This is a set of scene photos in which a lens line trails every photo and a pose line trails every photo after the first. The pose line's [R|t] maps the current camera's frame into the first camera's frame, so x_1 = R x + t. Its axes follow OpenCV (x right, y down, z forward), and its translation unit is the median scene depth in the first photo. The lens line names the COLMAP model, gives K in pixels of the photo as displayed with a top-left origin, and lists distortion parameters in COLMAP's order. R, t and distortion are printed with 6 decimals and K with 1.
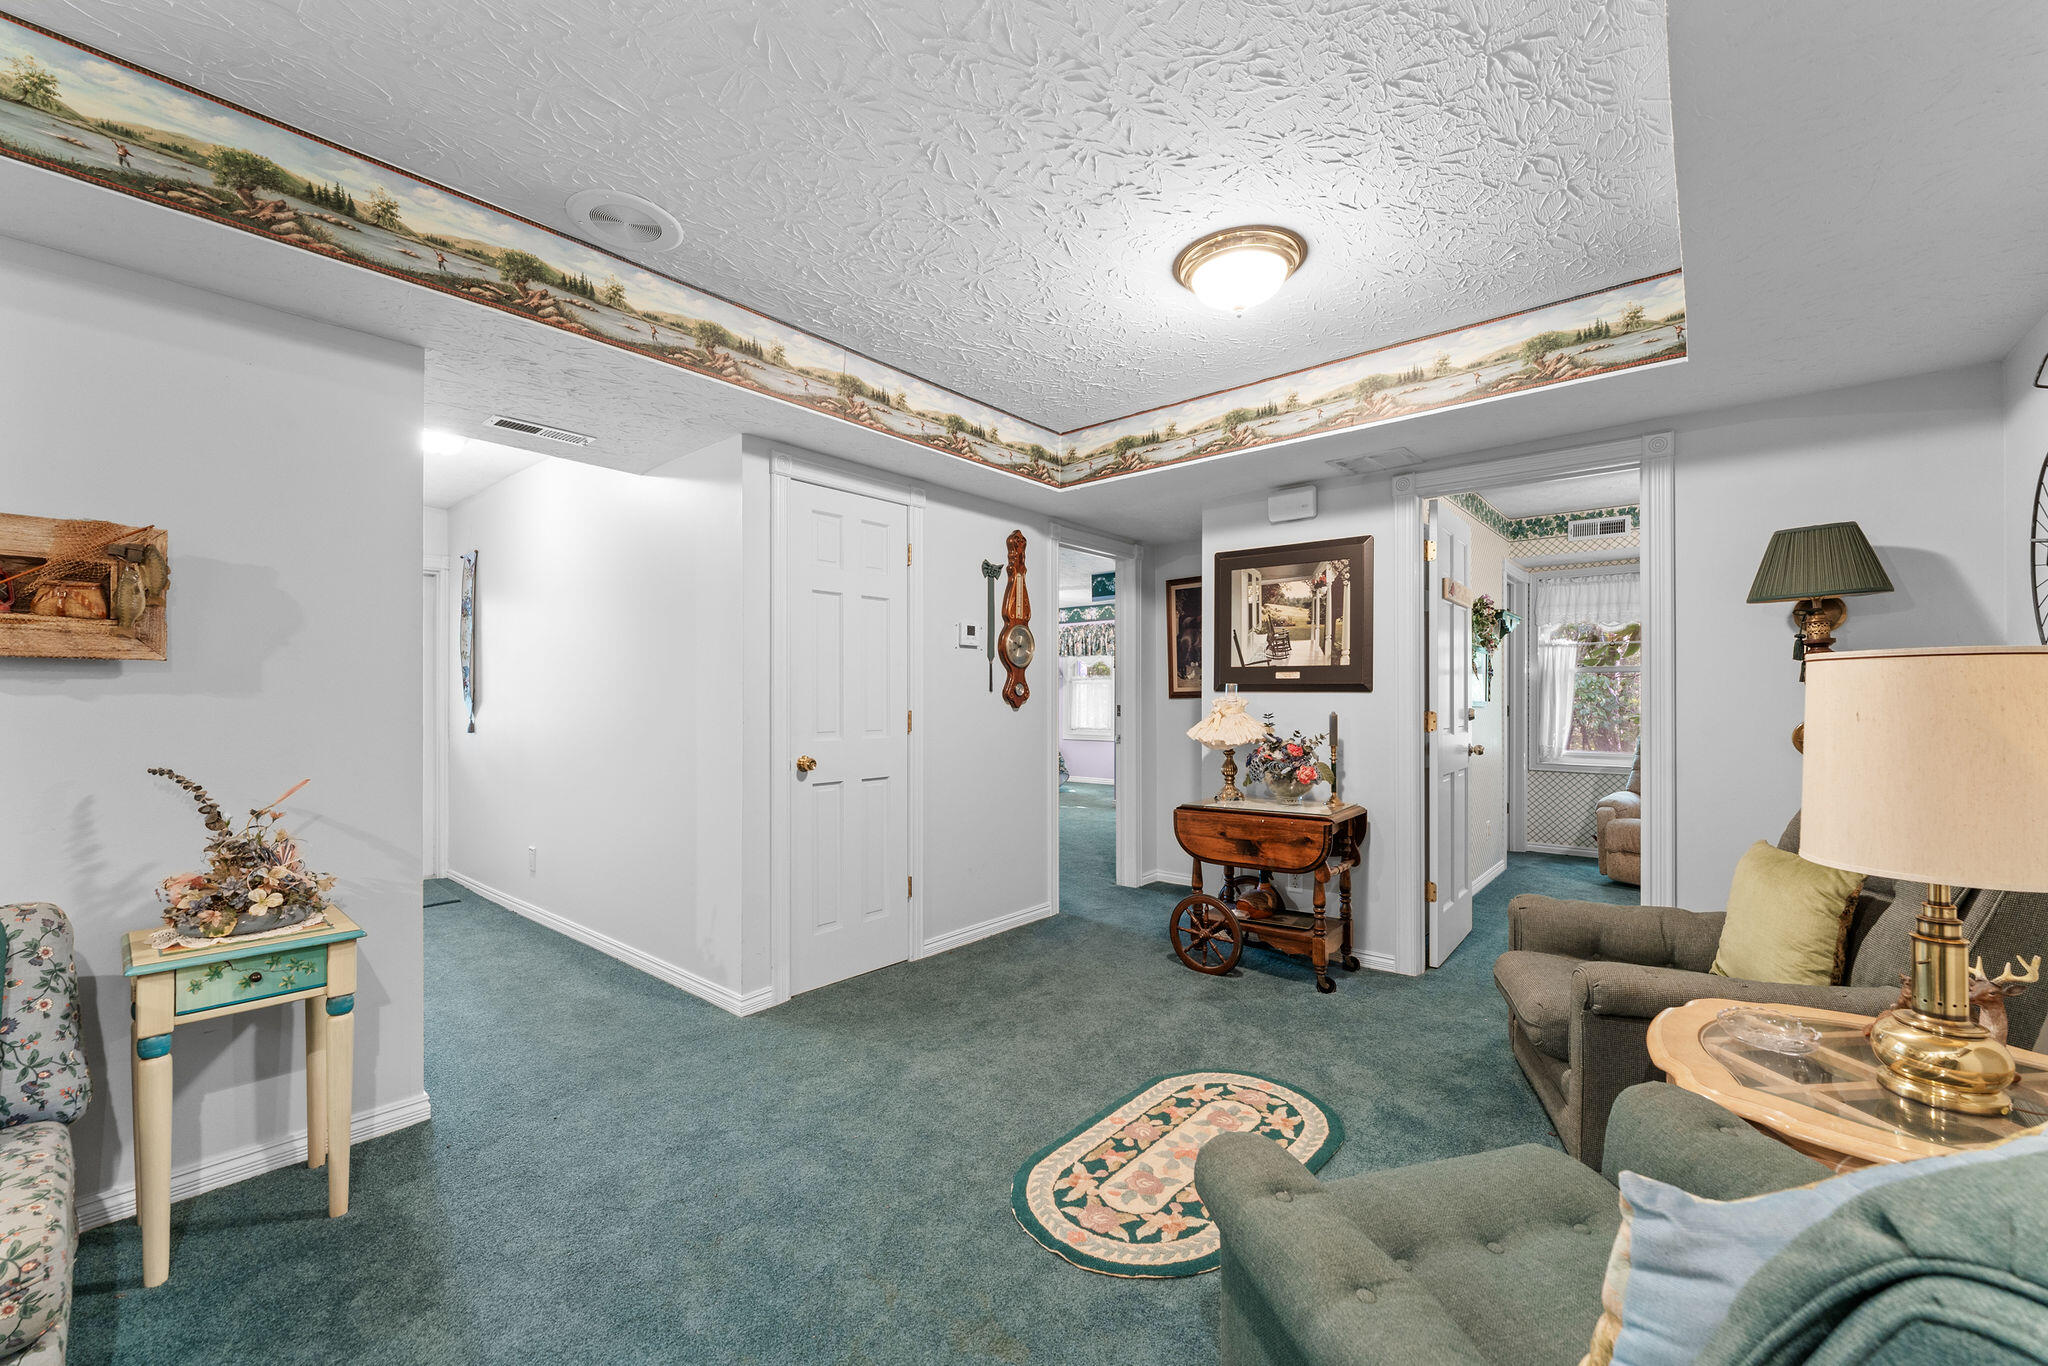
lens RADIAL K [[817.3, 0, 1027.6], [0, 817.3, 691.4], [0, 0, 1]] dist [0.000421, 0.000047]
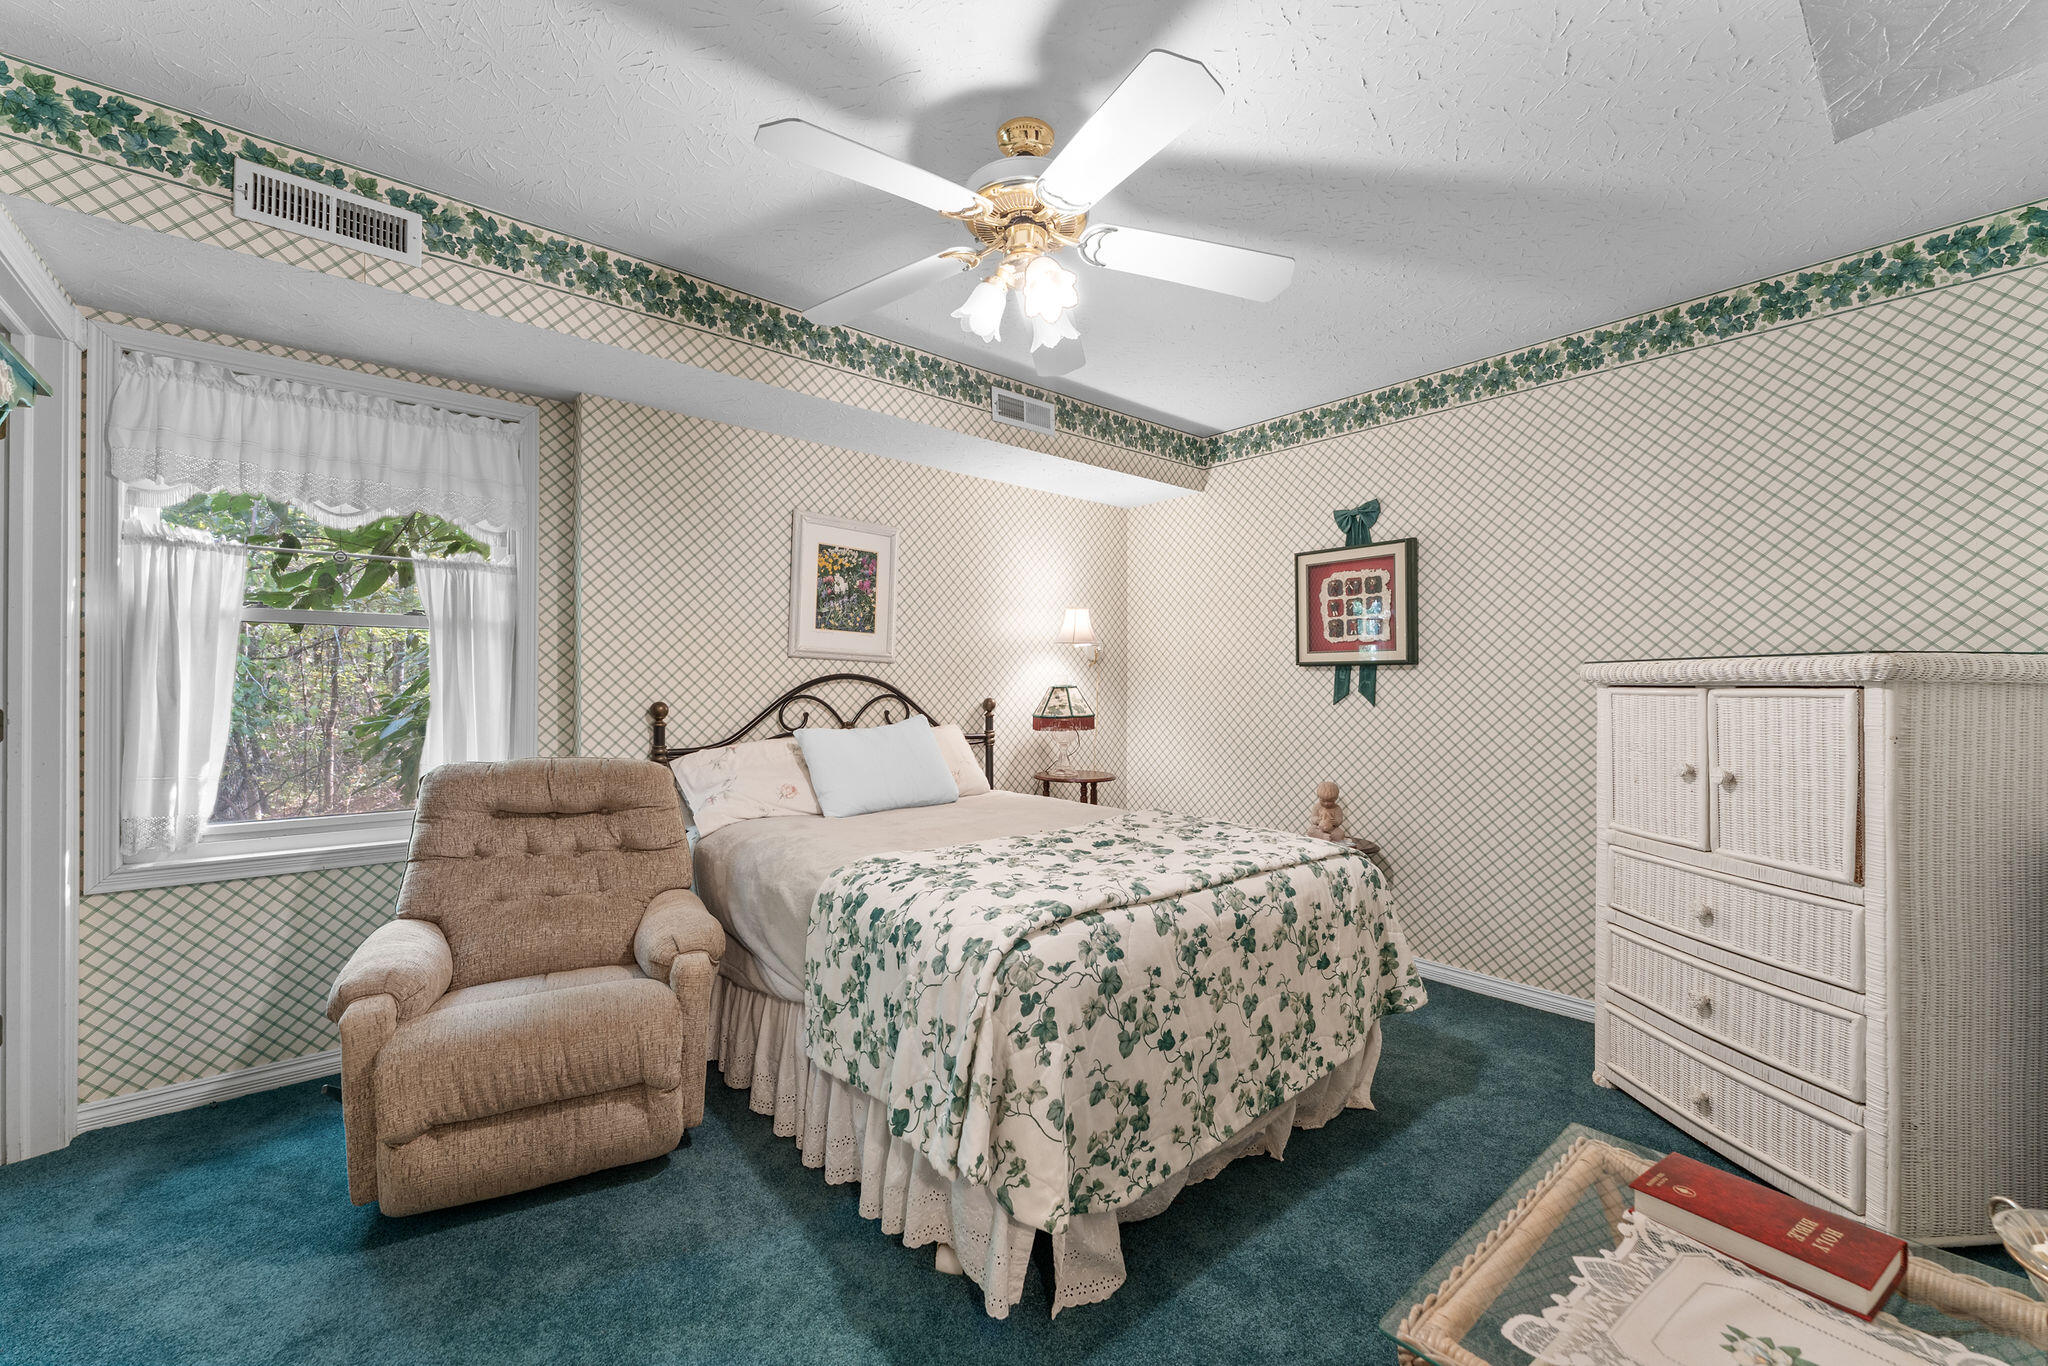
lens RADIAL K [[817.3, 0, 1030.2], [0, 817.3, 684.1], [0, 0, 1]] dist [0.000421, 0.000047]
pose [[0.171129, 0.002762, 0.985245, 0.353054], [-0.001940, 0.999995, -0.002467, 0.008322], [-0.985247, -0.001489, 0.171134, 0.566123]]
